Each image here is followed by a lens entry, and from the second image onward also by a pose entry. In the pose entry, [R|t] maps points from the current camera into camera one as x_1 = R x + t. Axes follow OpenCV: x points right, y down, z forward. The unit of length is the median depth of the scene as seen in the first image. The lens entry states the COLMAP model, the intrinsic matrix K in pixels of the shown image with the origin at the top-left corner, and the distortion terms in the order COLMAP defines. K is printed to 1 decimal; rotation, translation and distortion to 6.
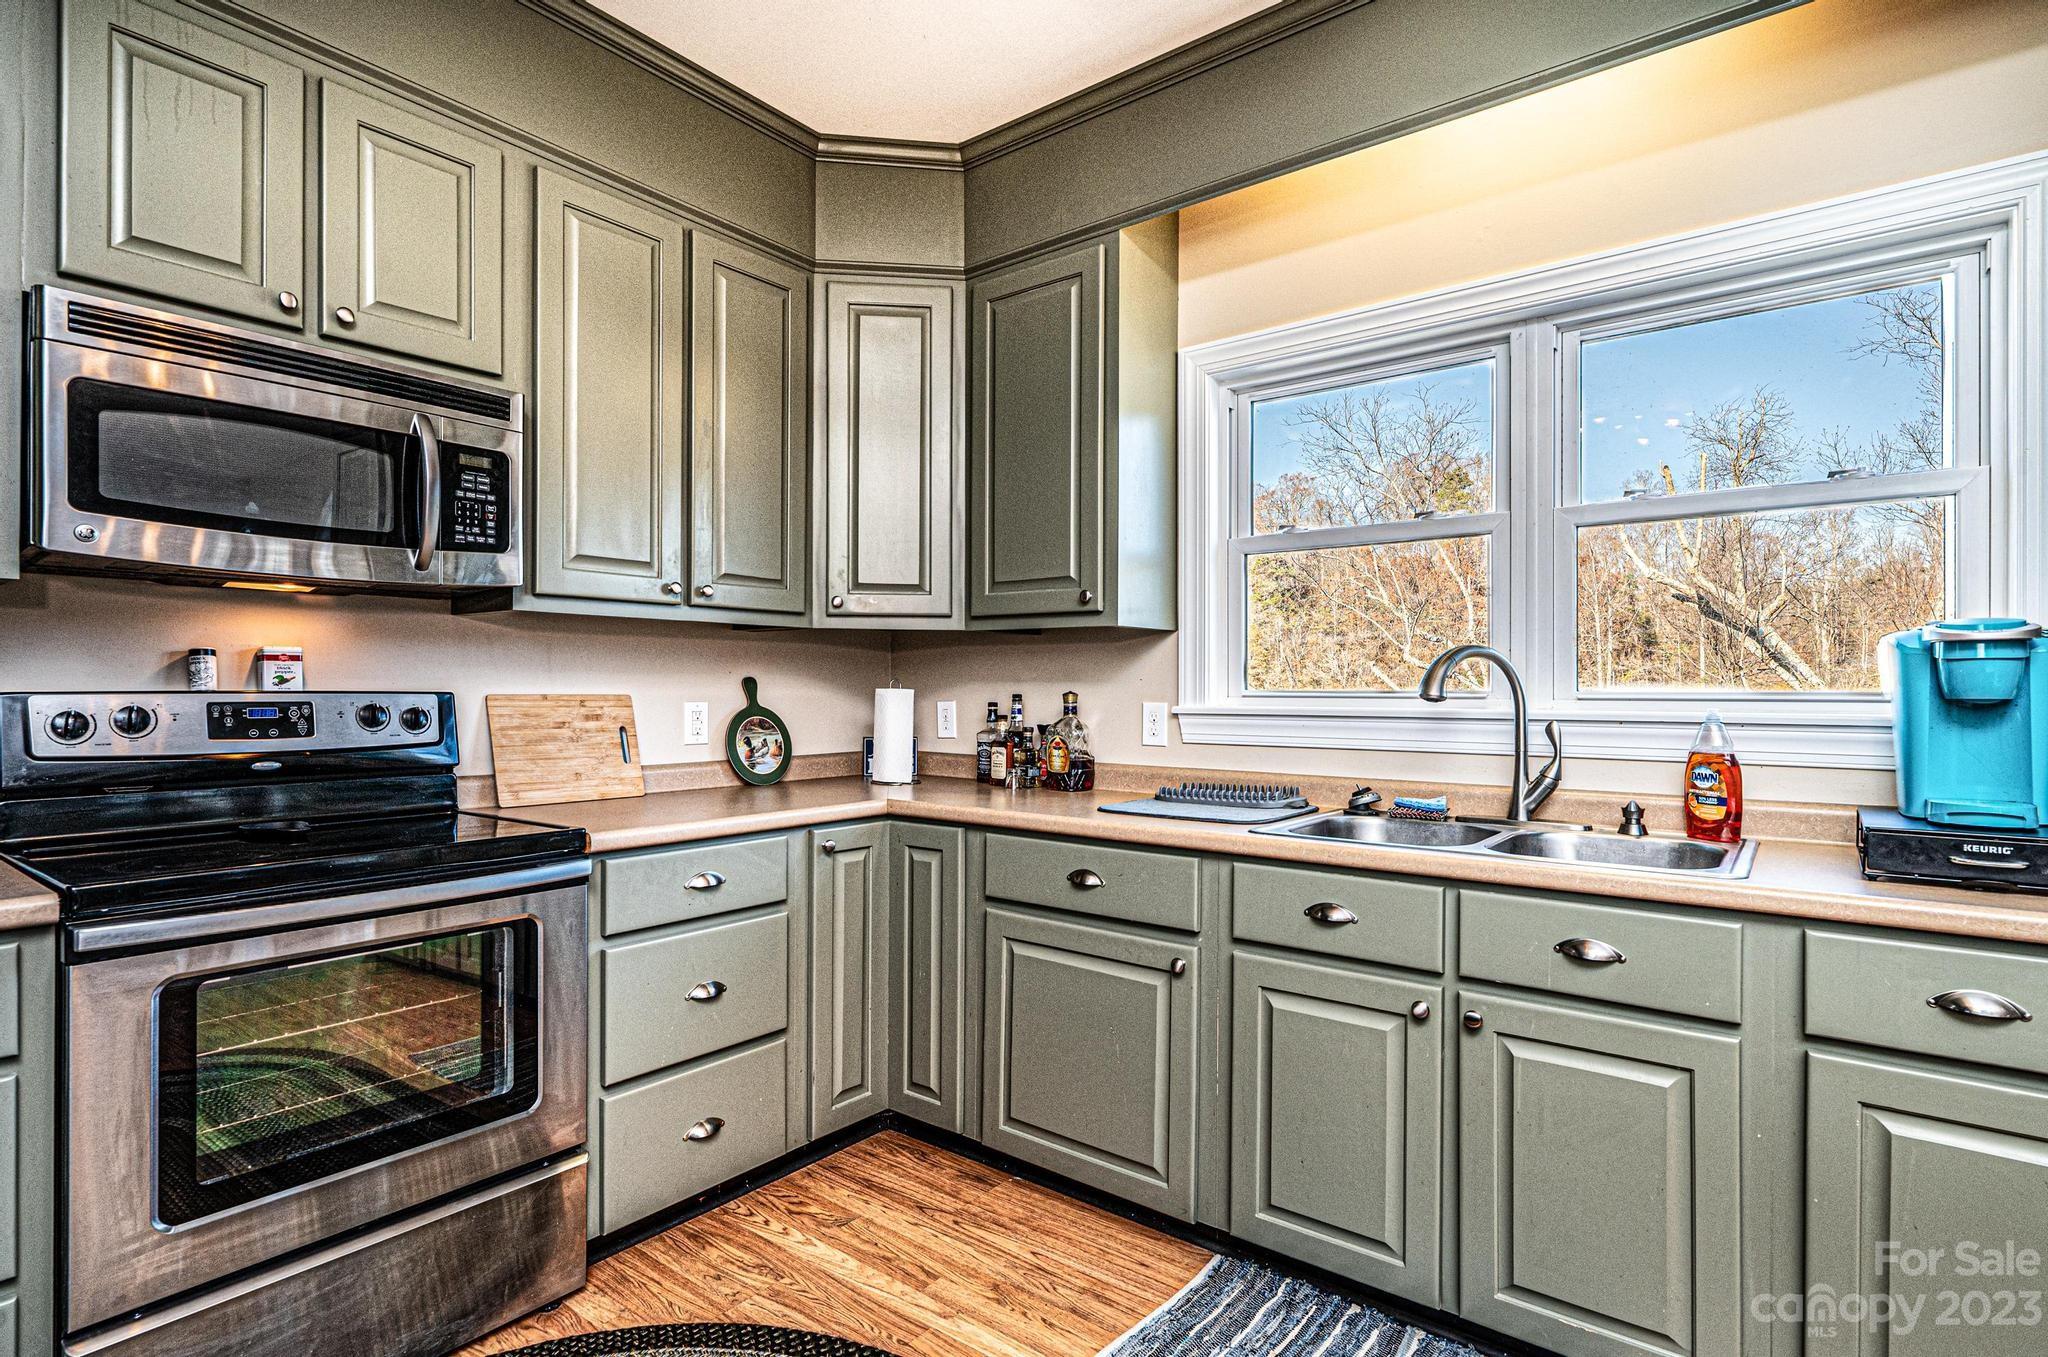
lens RADIAL K [[1005.5, 0, 1026.9], [0, 1005.5, 688.9], [0, 0, 1]] dist [-0.000460, -0.000113]
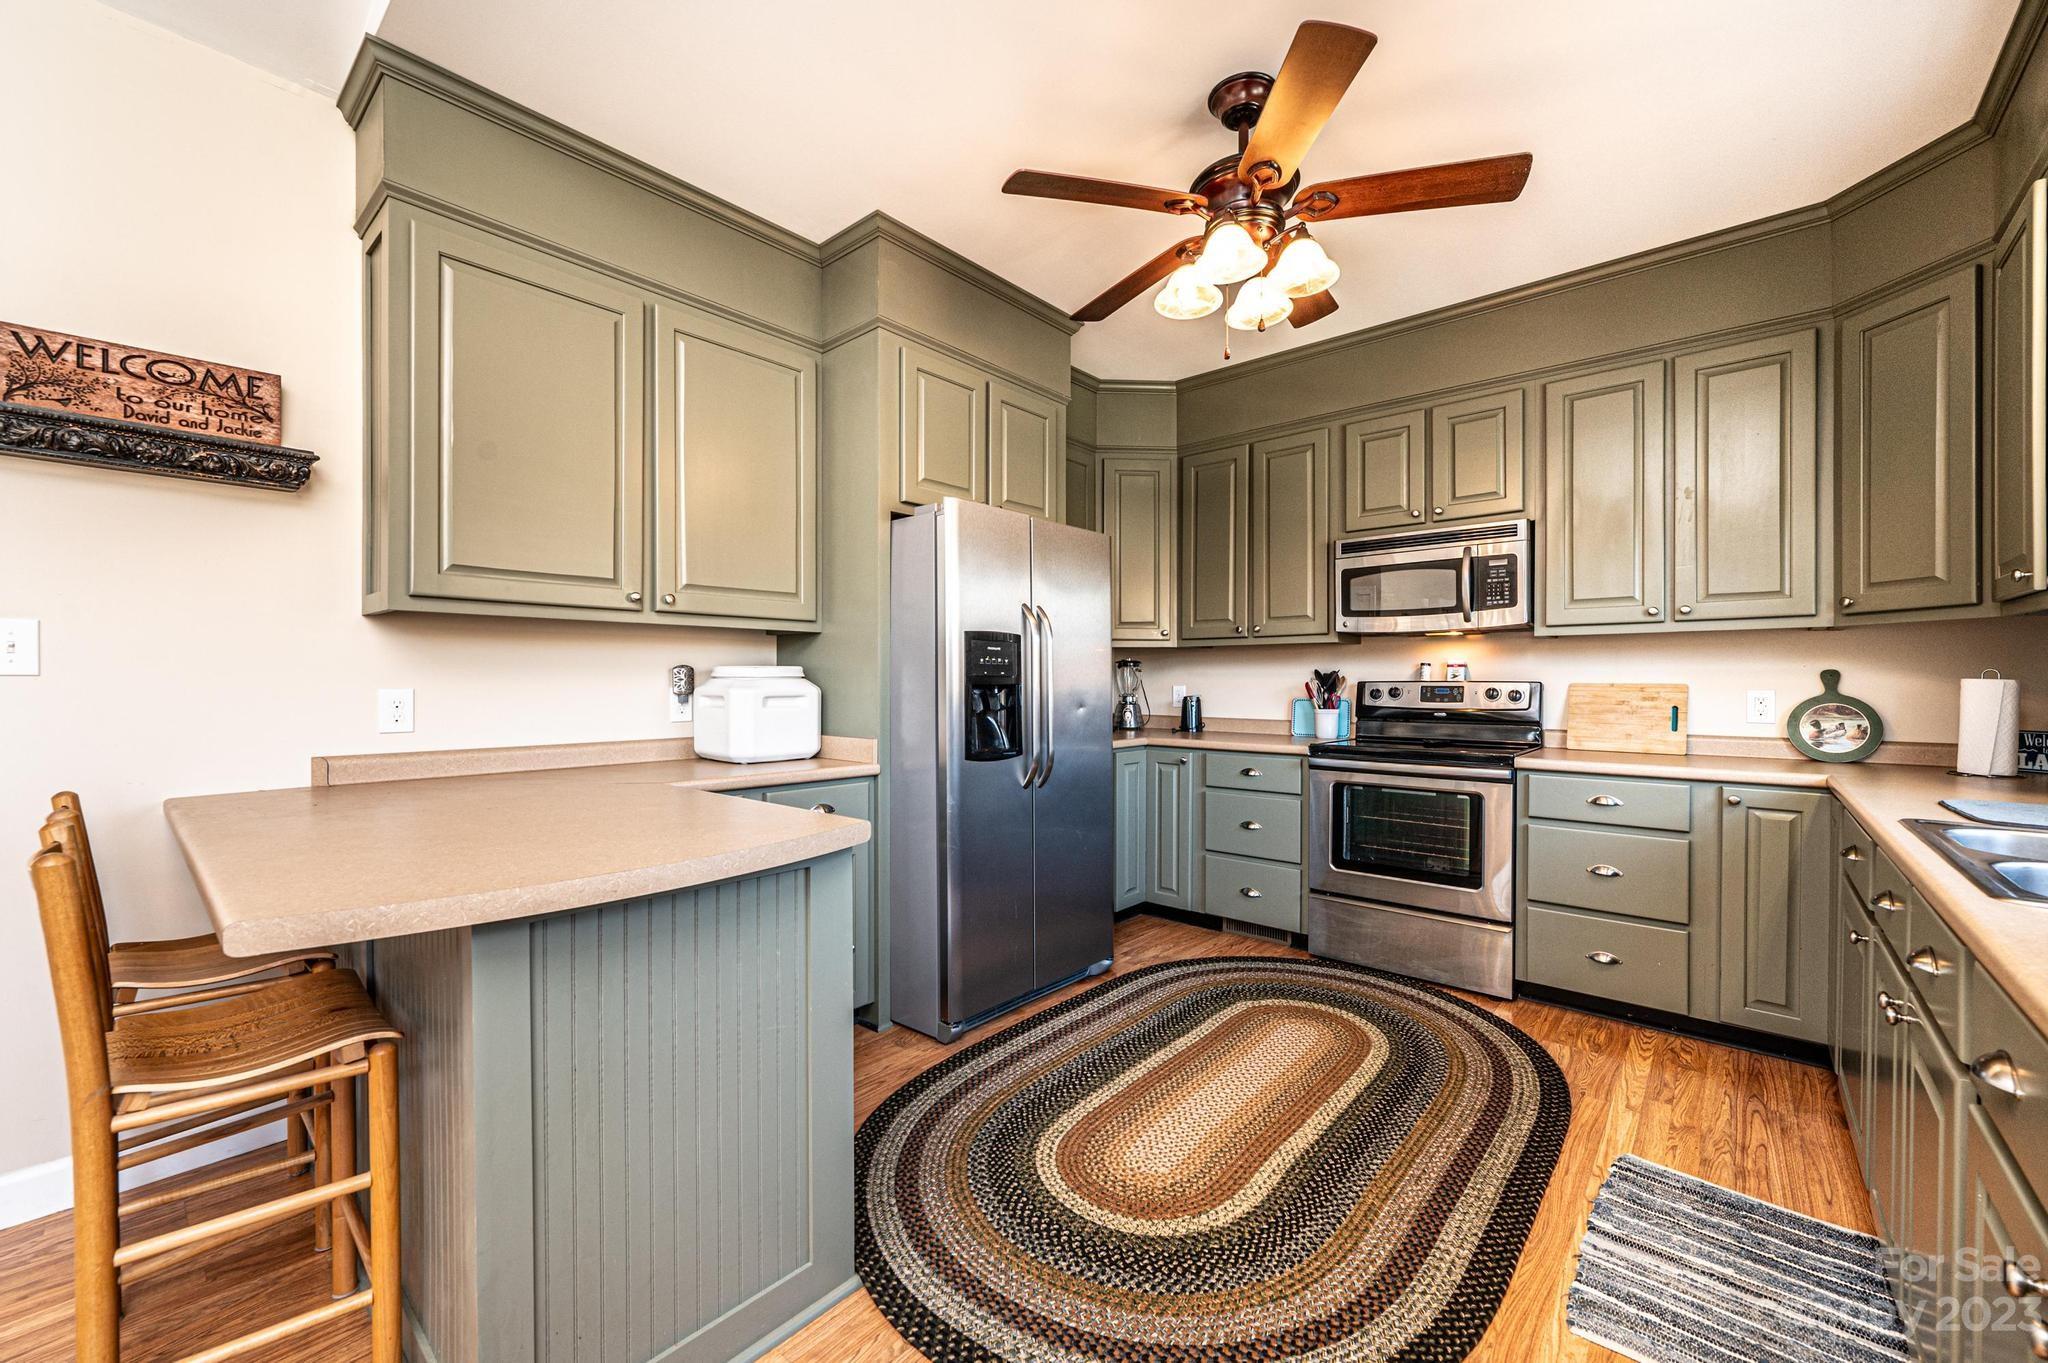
lens RADIAL K [[803.0, 0, 1023.7], [0, 803.0, 686.3], [0, 0, 1]] dist [0.002996, 0.000125]
pose [[-0.057283, 0.002244, -0.998355, 0.927957], [-0.002455, 0.999994, 0.002388, 0.010125], [0.998355, 0.002587, -0.057278, 0.154672]]
